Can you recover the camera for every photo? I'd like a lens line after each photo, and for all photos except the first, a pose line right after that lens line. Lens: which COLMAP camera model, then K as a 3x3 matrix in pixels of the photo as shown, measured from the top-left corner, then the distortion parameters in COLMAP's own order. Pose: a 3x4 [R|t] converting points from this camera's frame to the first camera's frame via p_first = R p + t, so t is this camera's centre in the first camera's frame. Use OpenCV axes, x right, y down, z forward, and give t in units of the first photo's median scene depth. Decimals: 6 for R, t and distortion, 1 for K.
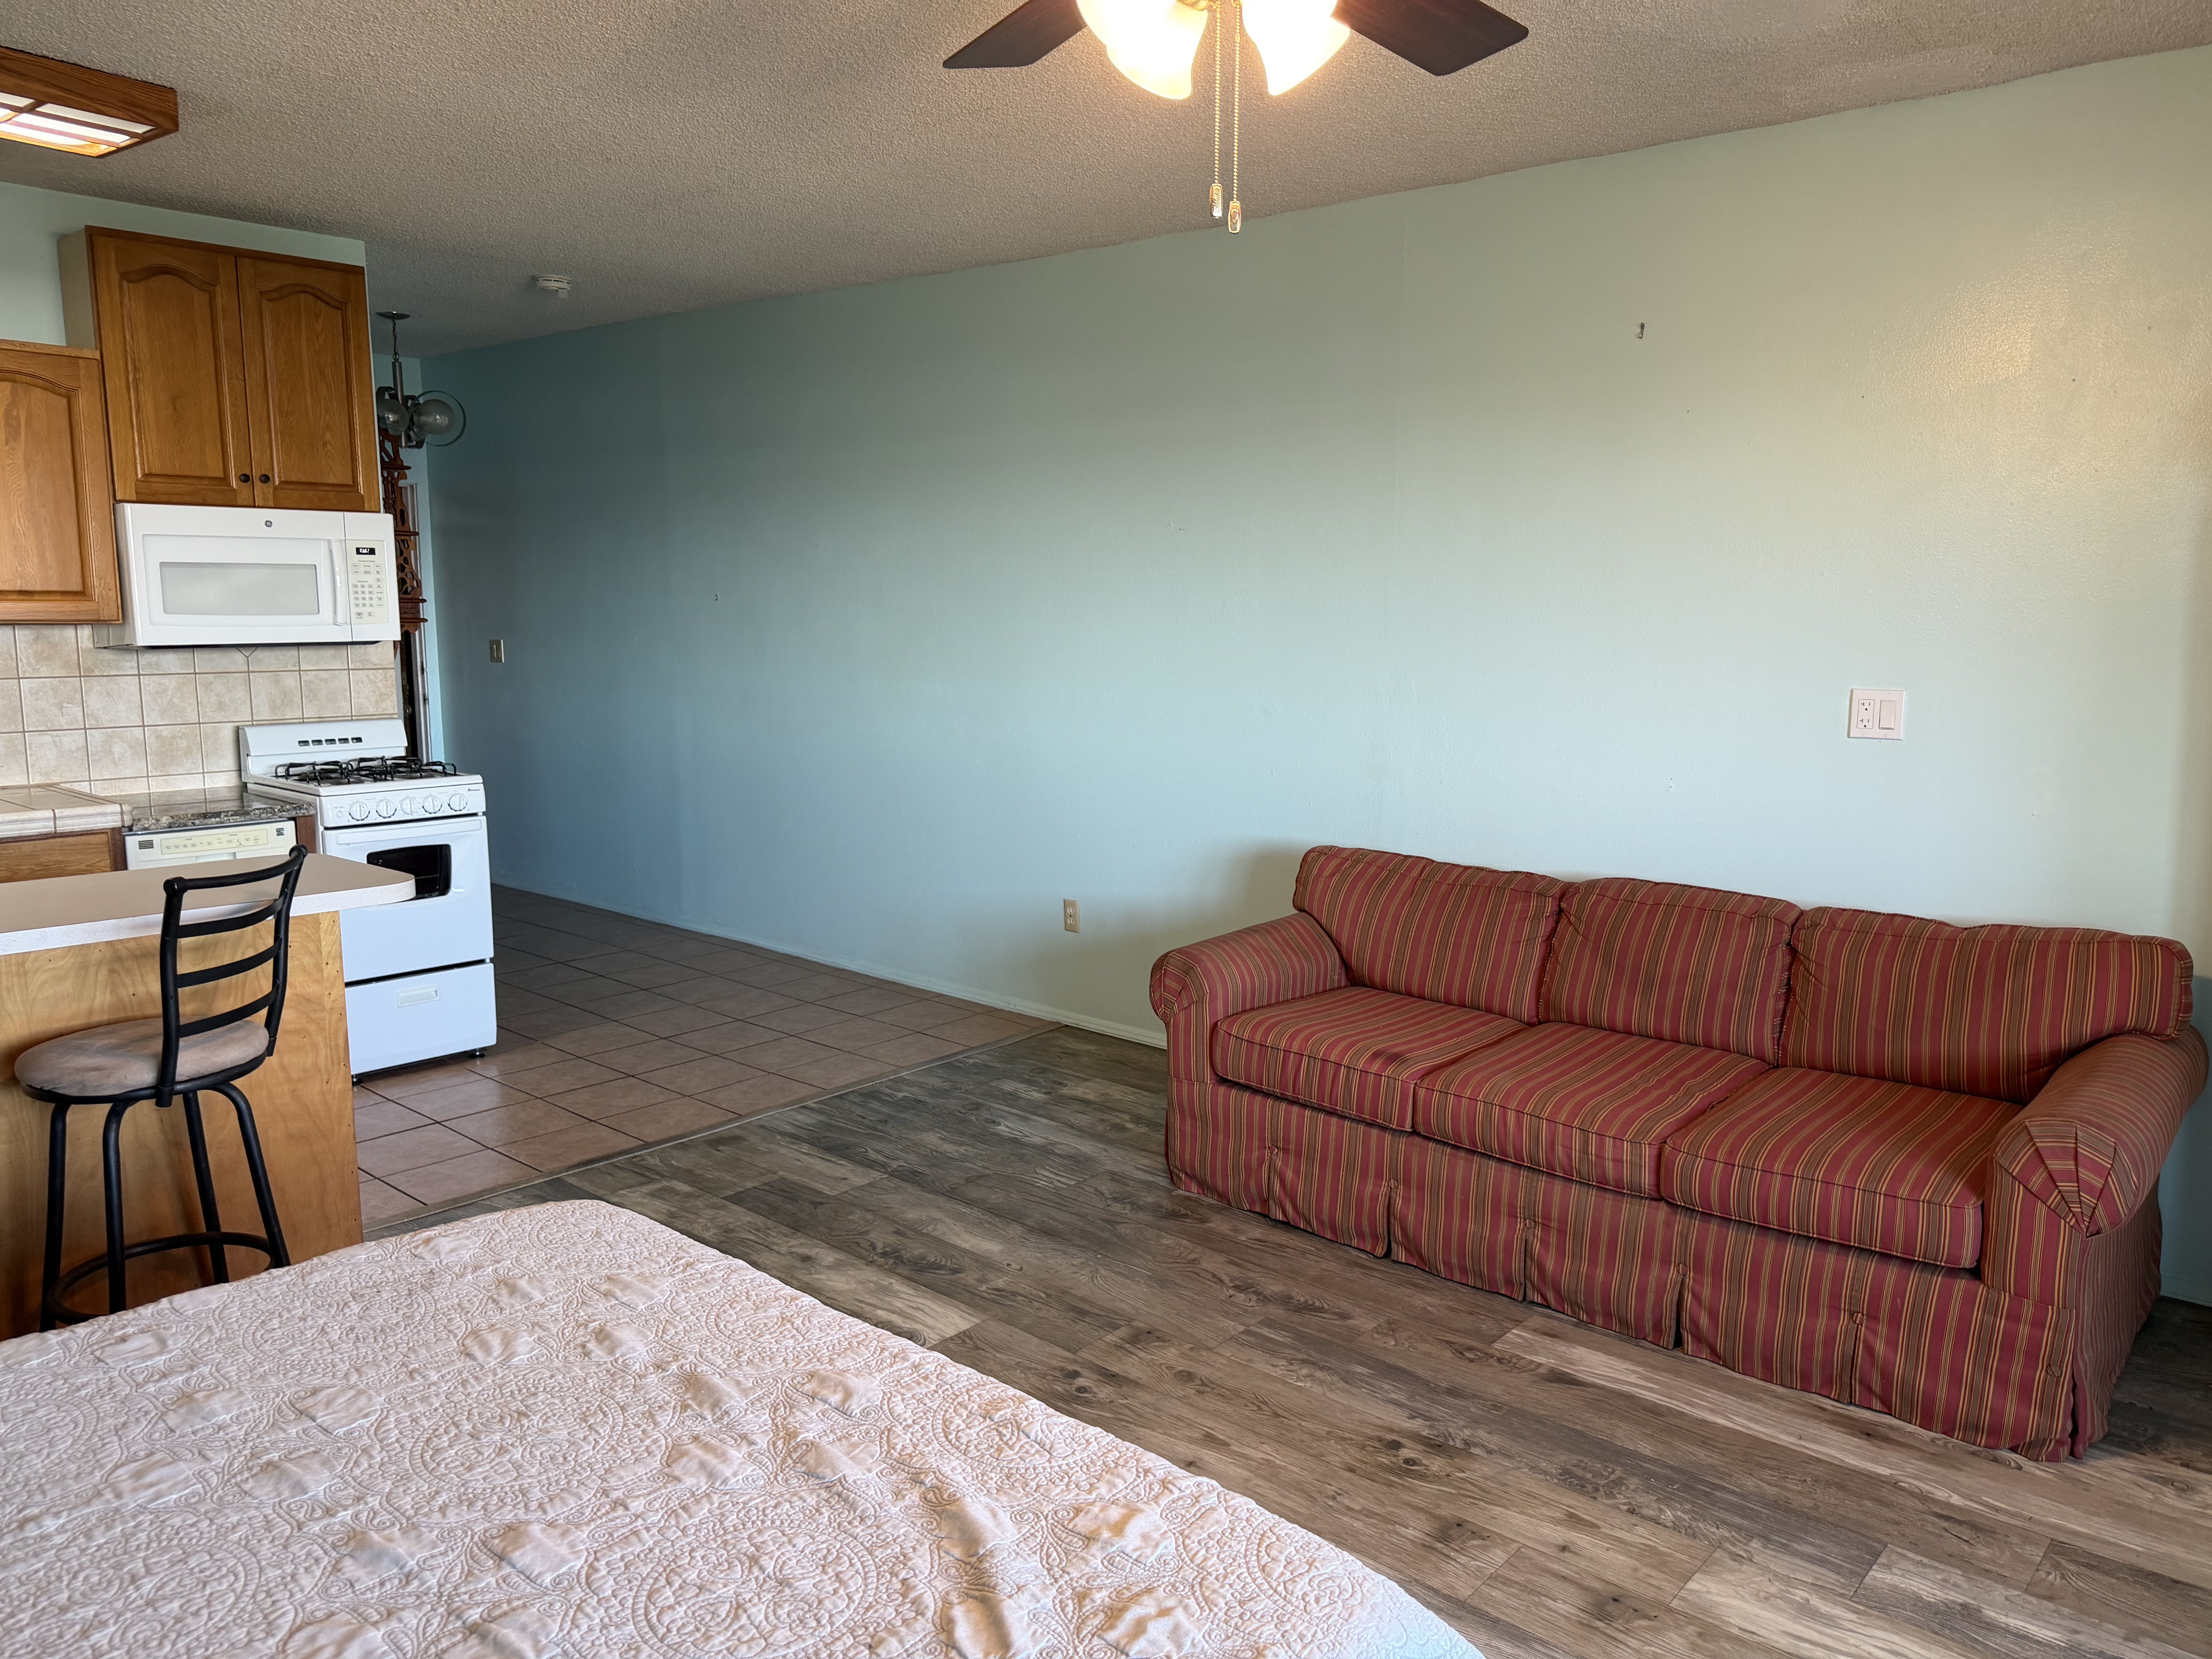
lens RADIAL K [[1556.5, 0, 1106.0], [0, 1556.5, 829.5], [0, 0, 1]] dist [0.100153, -0.127263]
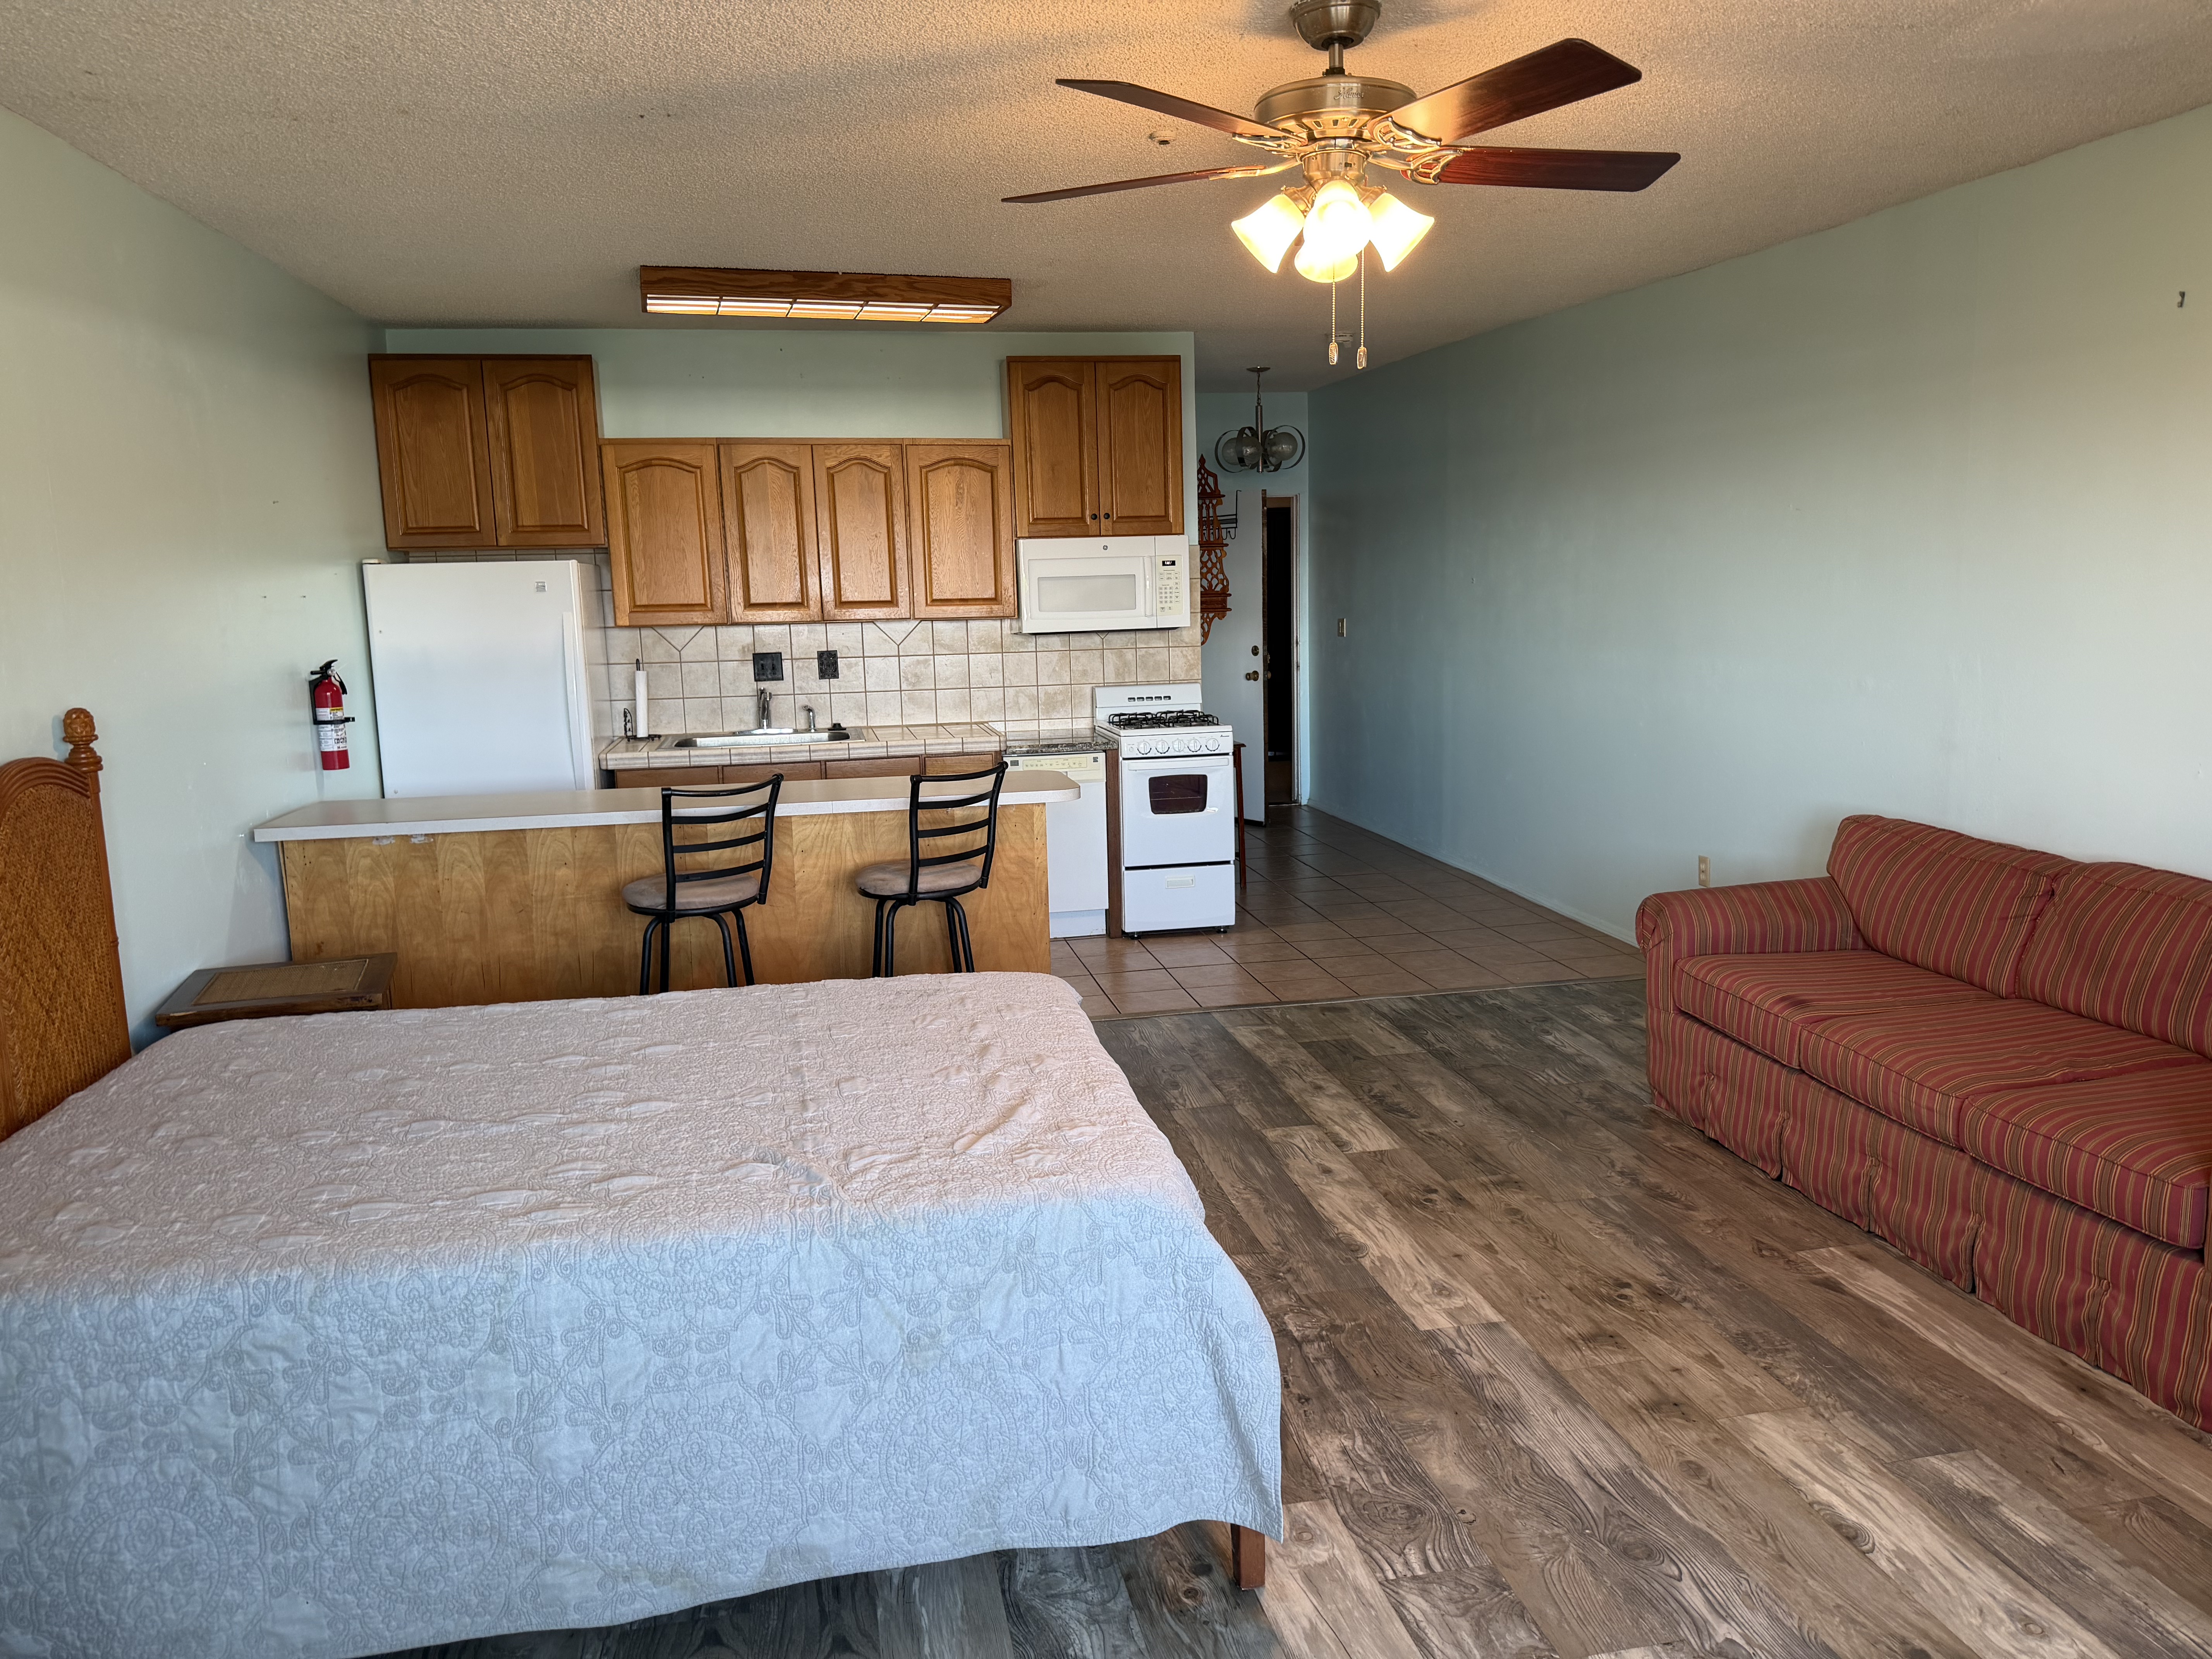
lens RADIAL K [[1558.0, 0, 1112.6], [0, 1558.0, 814.6], [0, 0, 1]] dist [0.134046, -0.130071]
pose [[0.798641, 0.065699, -0.598210, 0.412683], [-0.057143, 0.997811, 0.033295, 0.003822], [0.599088, 0.007593, 0.800647, -0.166111]]
